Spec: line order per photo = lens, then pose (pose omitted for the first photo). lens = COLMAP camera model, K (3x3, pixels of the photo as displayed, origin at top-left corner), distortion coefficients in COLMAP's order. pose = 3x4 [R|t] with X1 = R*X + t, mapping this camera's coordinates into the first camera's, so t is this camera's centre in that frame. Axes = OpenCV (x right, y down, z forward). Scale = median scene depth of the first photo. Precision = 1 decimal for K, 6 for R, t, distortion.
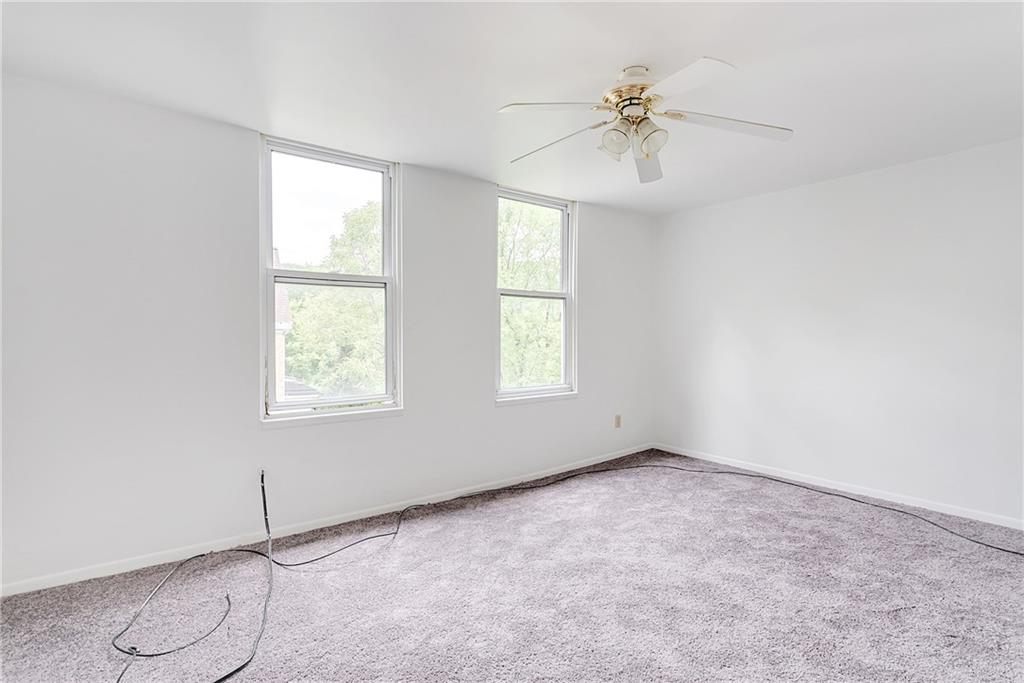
lens RADIAL K [[500.0, 0, 515.1], [0, 500.0, 335.3], [0, 0, 1]] dist [-0.000267, -0.000136]
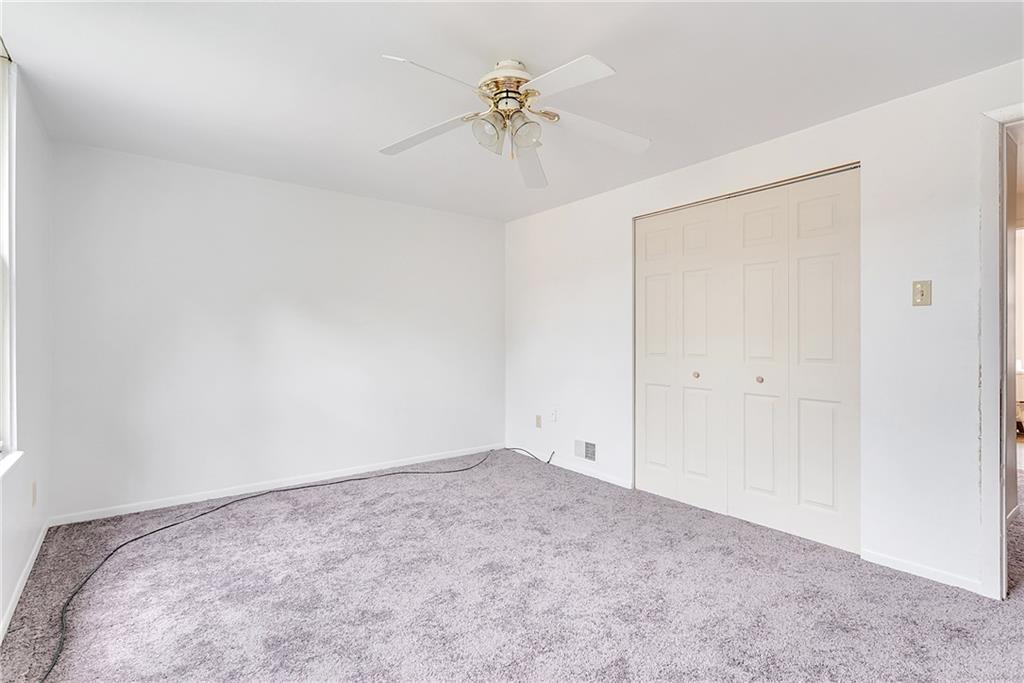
lens RADIAL K [[500.0, 0, 515.1], [0, 500.0, 335.3], [0, 0, 1]] dist [-0.000267, -0.000136]
pose [[-0.018906, 0.003452, 0.999815, -0.471824], [0.004712, 0.999983, -0.003364, 0.003203], [-0.999810, 0.004648, -0.018922, 0.647102]]
